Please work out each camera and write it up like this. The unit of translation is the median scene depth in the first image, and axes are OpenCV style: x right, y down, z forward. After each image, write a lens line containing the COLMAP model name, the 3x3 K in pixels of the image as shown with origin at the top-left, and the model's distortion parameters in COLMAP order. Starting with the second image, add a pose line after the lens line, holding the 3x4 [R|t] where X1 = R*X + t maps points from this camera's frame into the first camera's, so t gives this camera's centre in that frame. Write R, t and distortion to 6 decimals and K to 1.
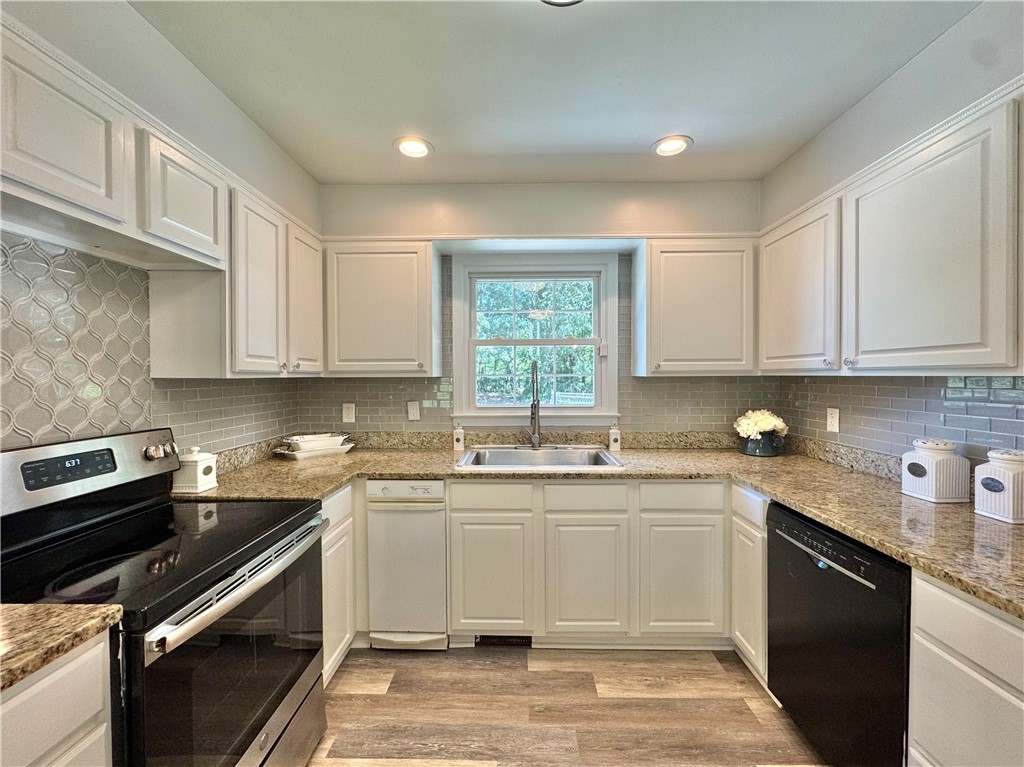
lens RADIAL K [[416.5, 0, 514.0], [0, 416.5, 384.7], [0, 0, 1]] dist [-0.001883, -0.002275]
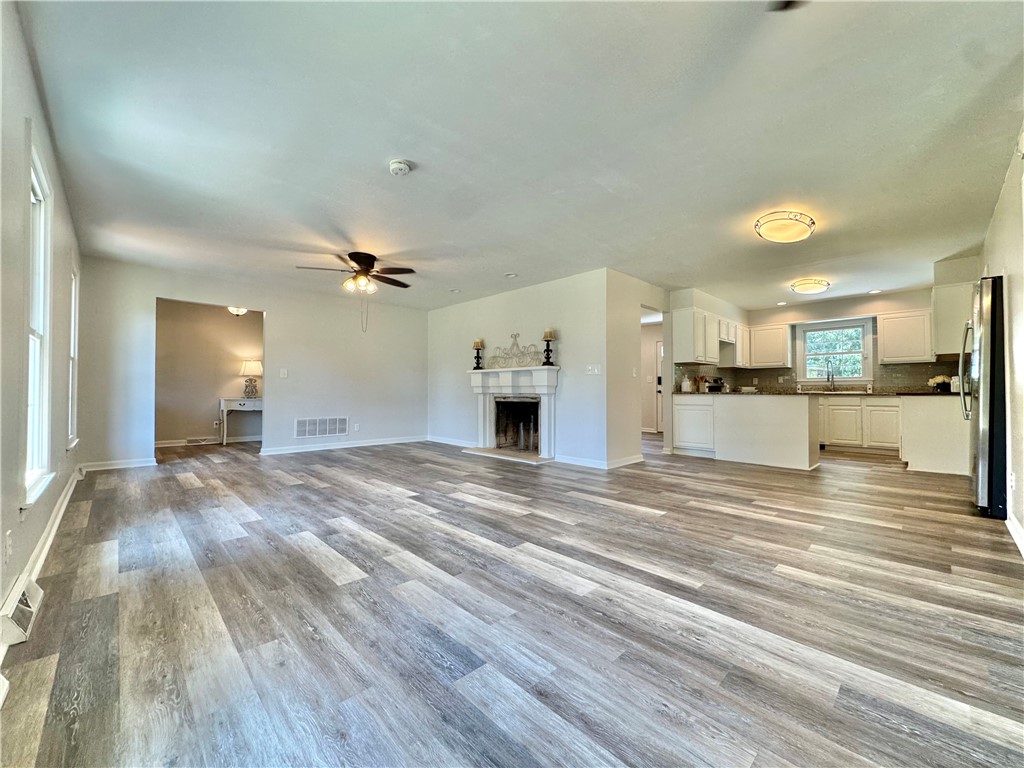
lens RADIAL K [[416.5, 0, 510.9], [0, 416.5, 387.4], [0, 0, 1]] dist [-0.001883, -0.002275]
pose [[0.711037, -0.004543, -0.703140, 0.599361], [-0.014743, 0.999663, -0.021368, 0.268093], [0.703000, 0.025560, 0.710730, -3.095902]]
